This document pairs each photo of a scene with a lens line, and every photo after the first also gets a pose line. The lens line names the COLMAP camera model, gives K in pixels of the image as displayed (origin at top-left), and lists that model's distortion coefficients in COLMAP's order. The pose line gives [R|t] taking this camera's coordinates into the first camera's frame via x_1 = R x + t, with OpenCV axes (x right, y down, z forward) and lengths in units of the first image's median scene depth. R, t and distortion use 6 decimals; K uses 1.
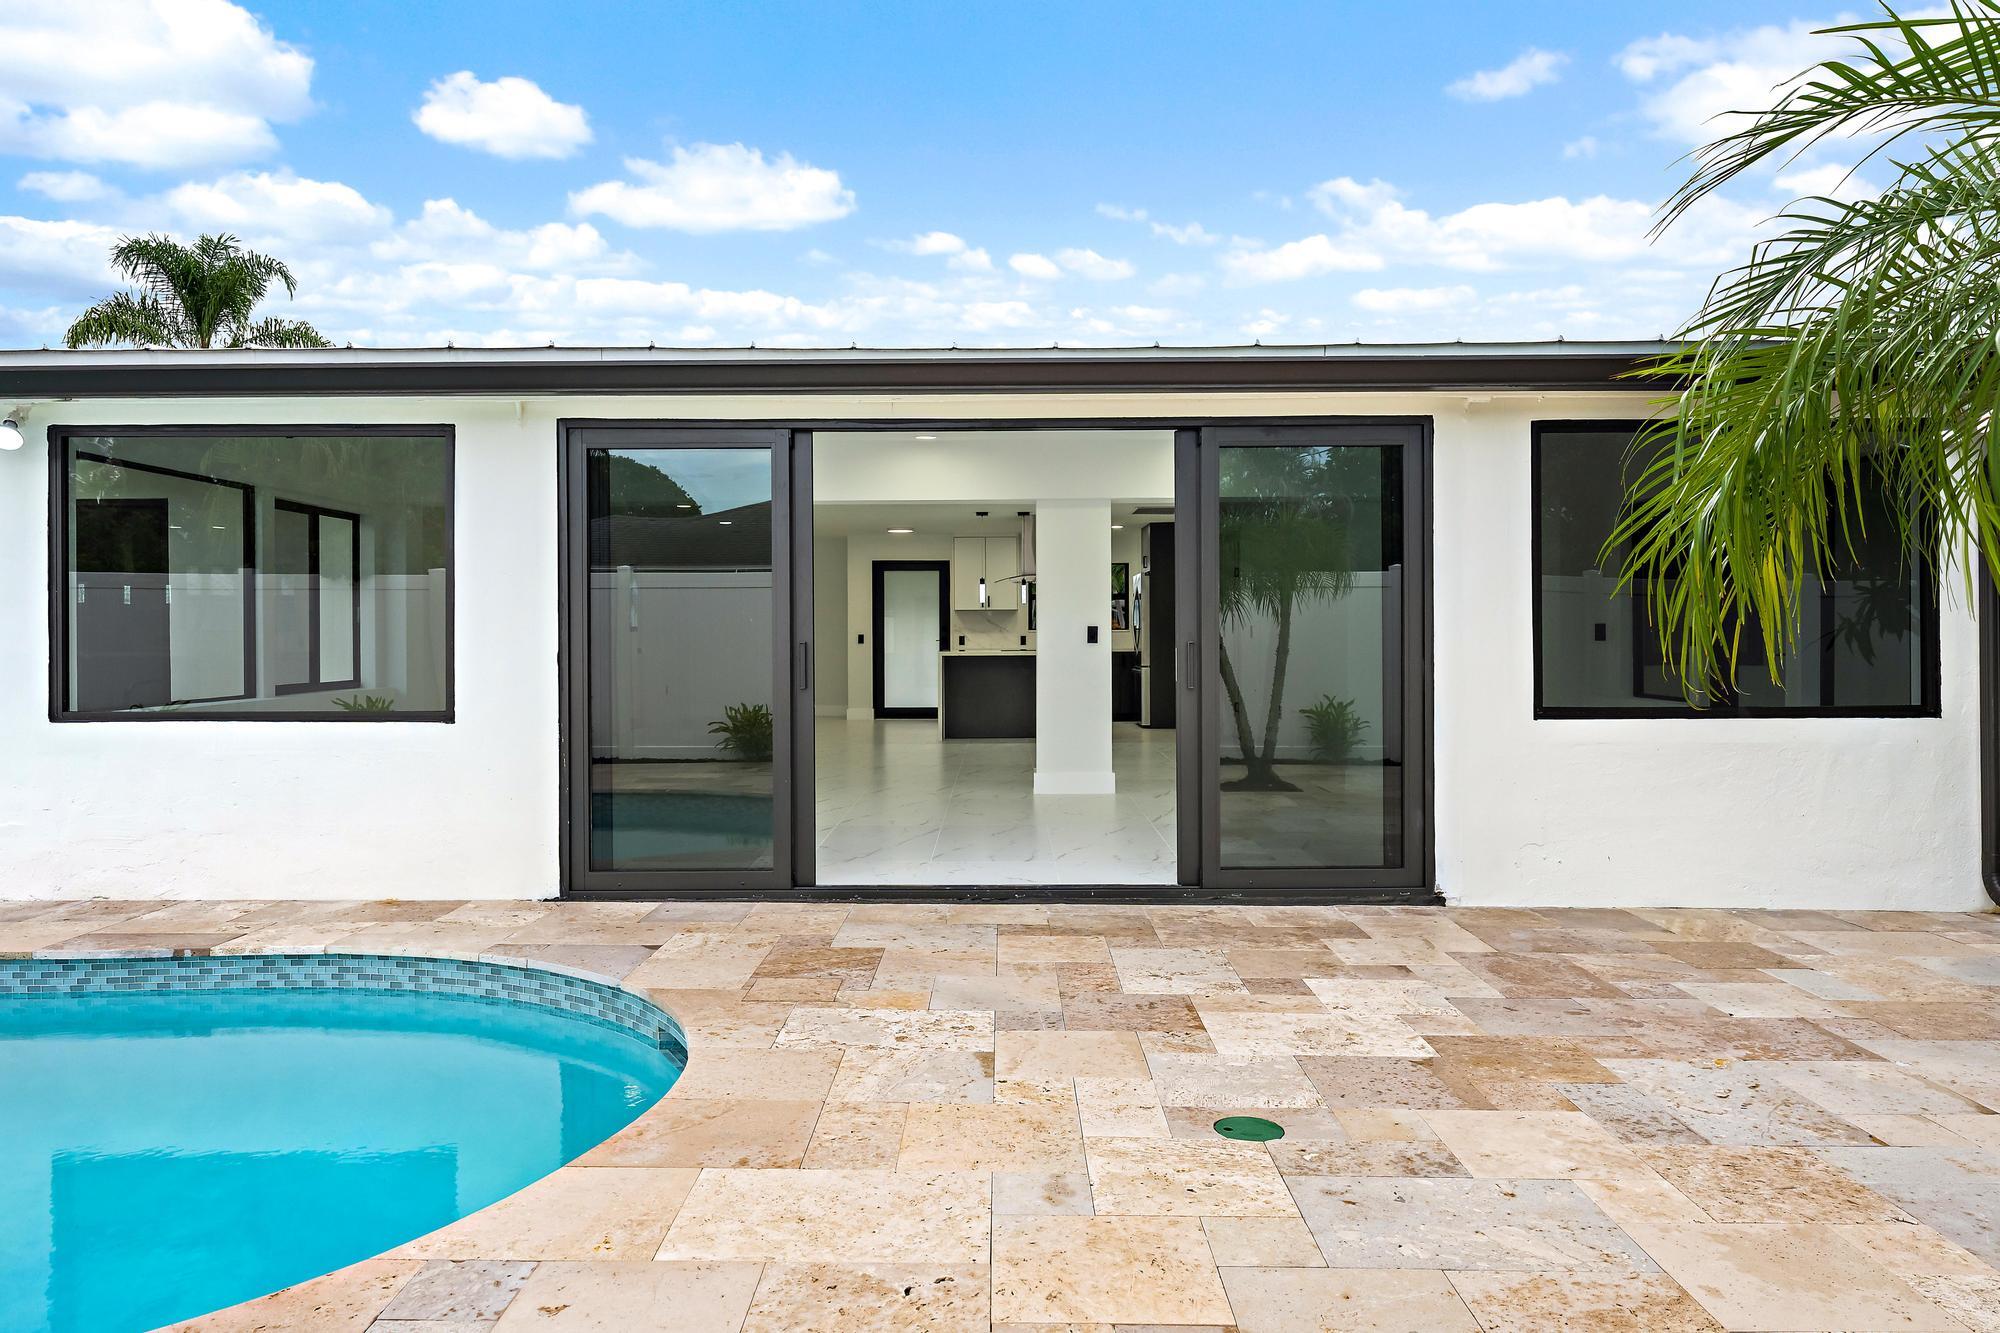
lens RADIAL K [[1336.1, 0, 1007.3], [0, 1336.1, 642.2], [0, 0, 1]] dist [0.003669, 0.000385]
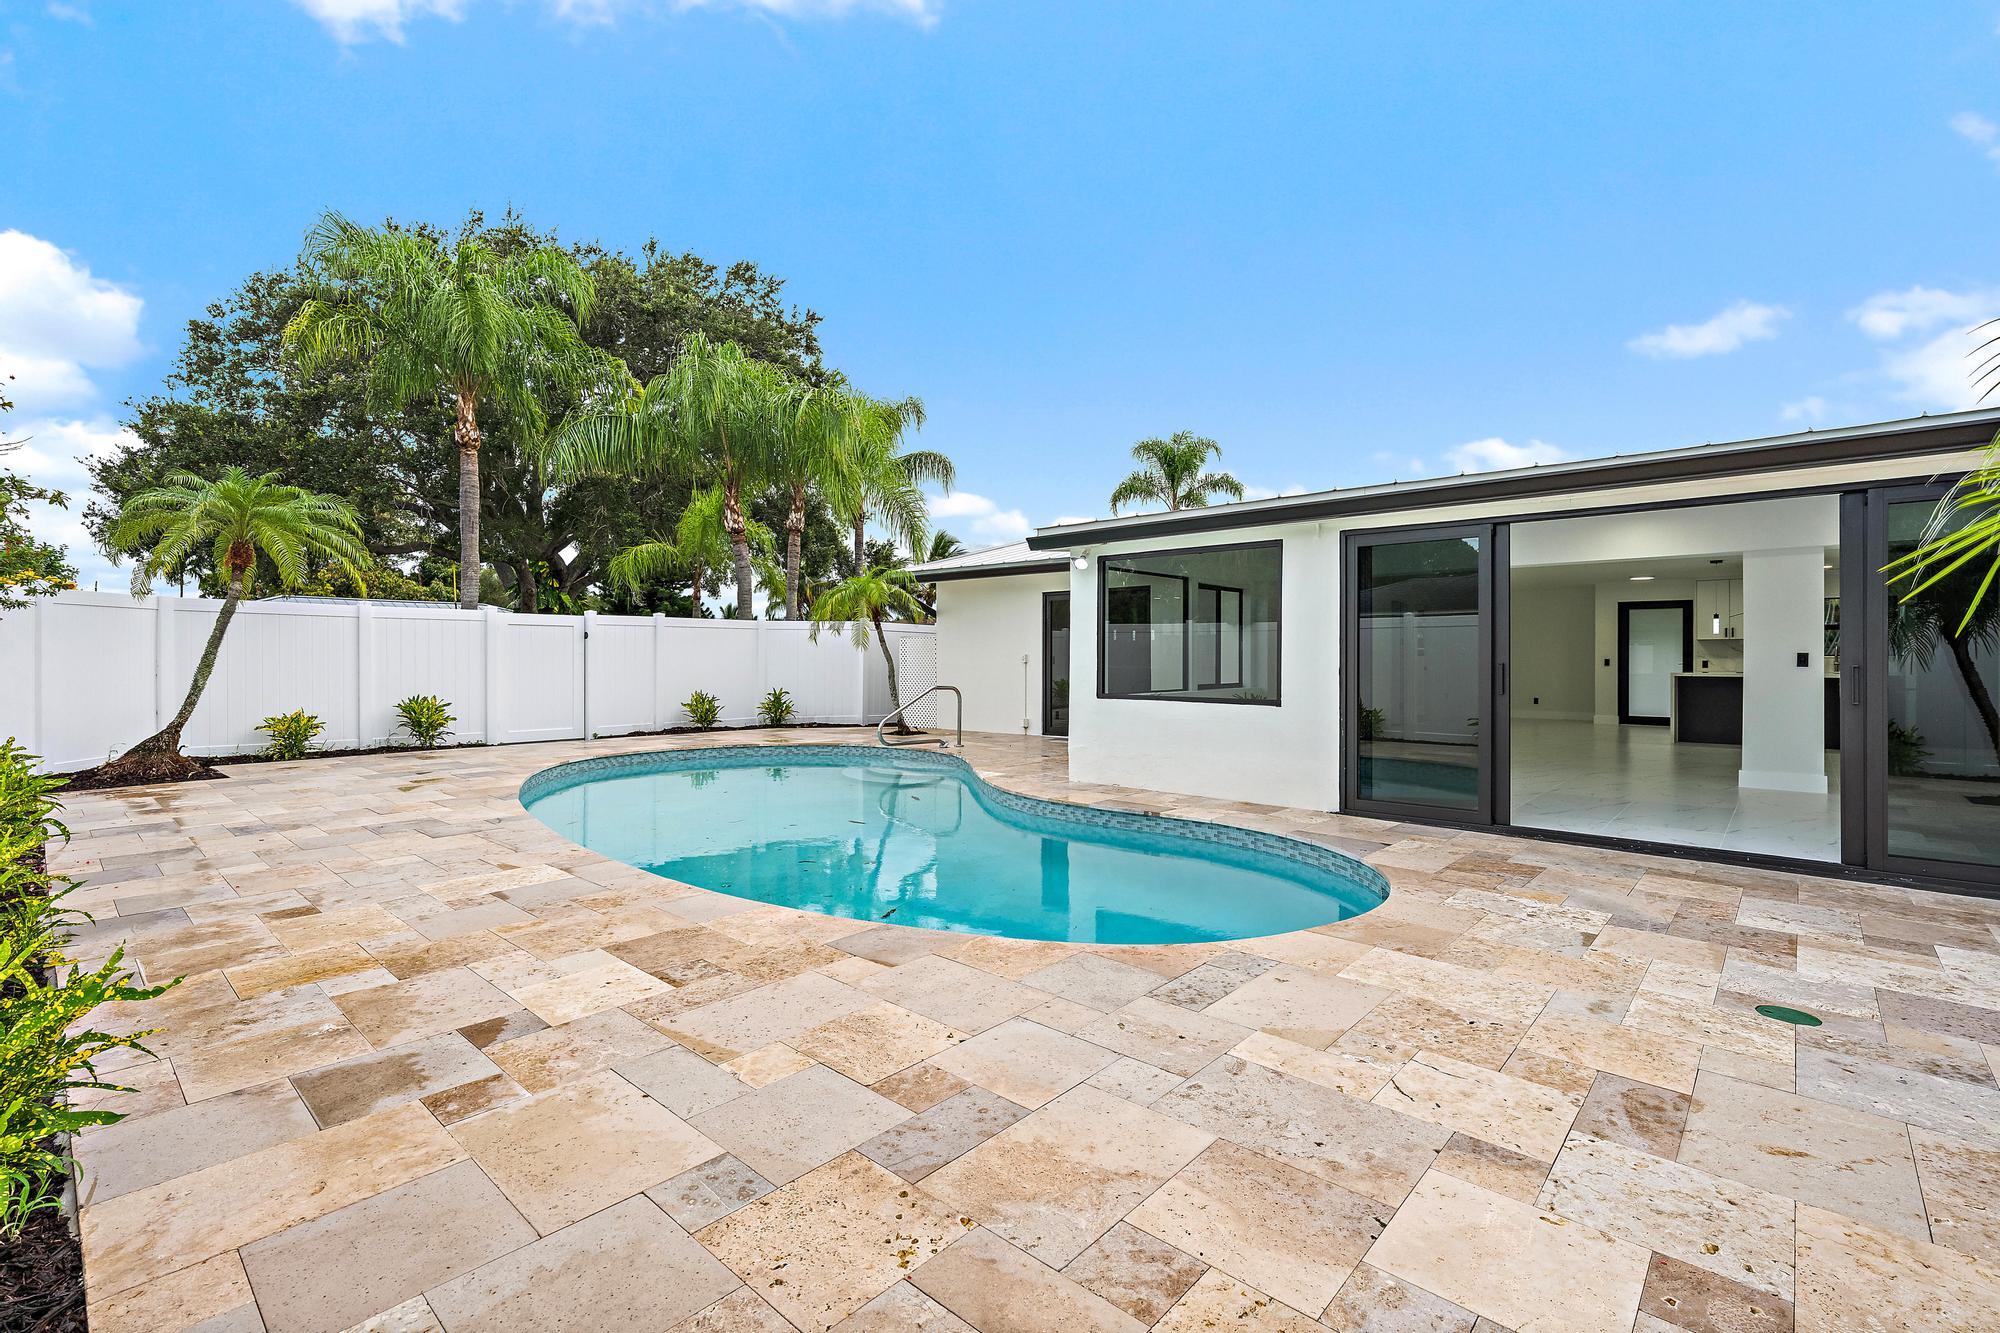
lens RADIAL K [[885.2, 0, 1000.0], [0, 885.2, 666.5], [0, 0, 1]] dist [-0.002305, 0.000471]
pose [[0.739970, 0.011956, -0.672534, 0.102581], [-0.009107, 0.999928, 0.007757, 0.001075], [0.672579, 0.000385, 0.740026, -0.125755]]
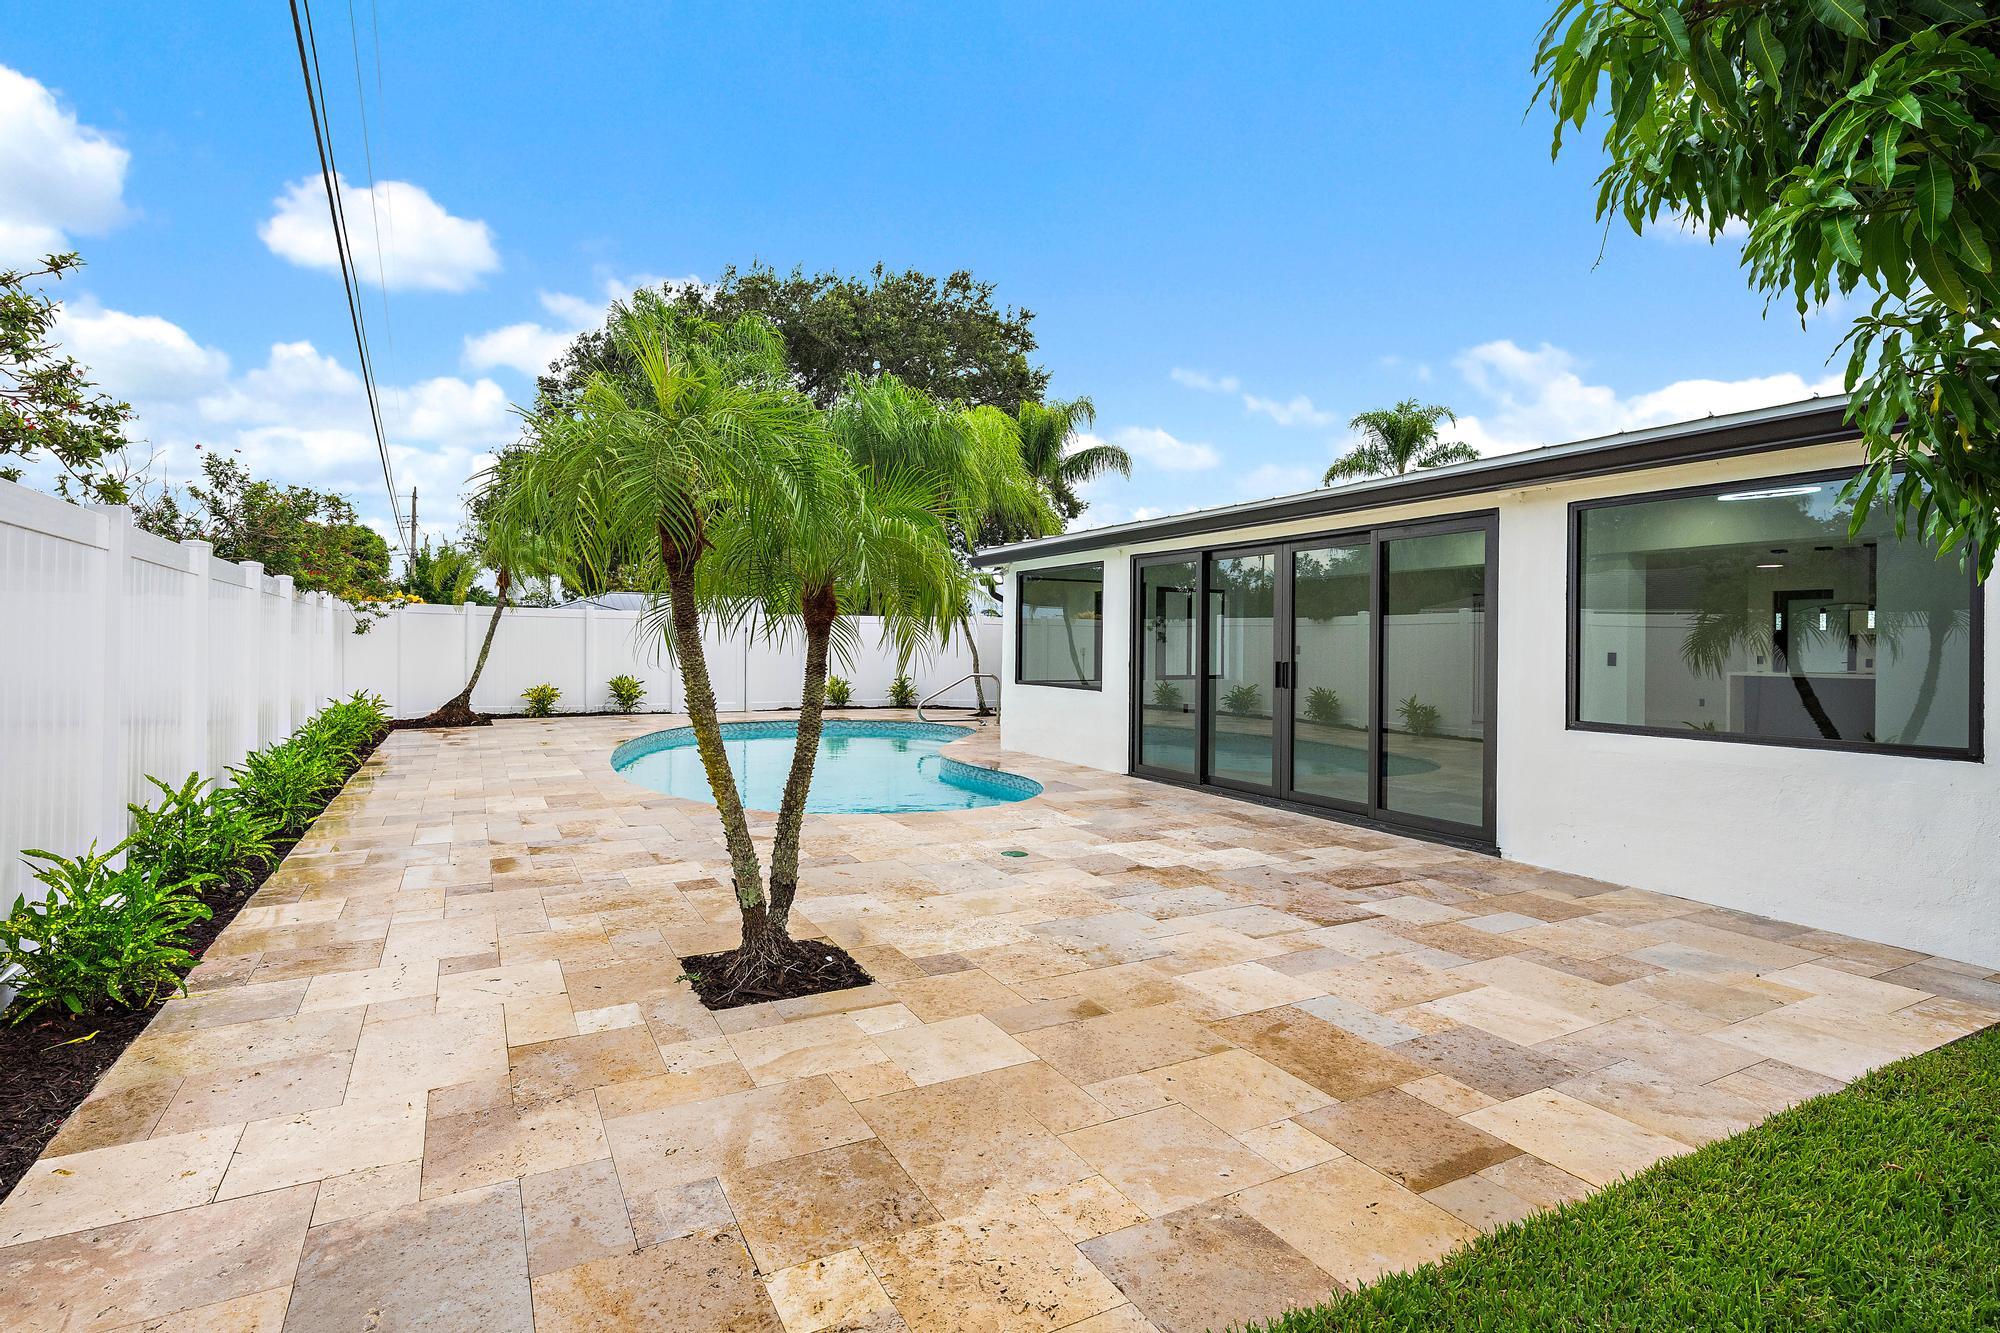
lens RADIAL K [[980.4, 0, 990.4], [0, 980.4, 652.8], [0, 0, 1]] dist [-0.000547, 0.000091]
pose [[0.471656, 0.014843, -0.881658, 0.990615], [-0.015074, 0.999848, 0.008768, -0.017866], [0.881654, 0.009155, 0.471808, 0.043230]]
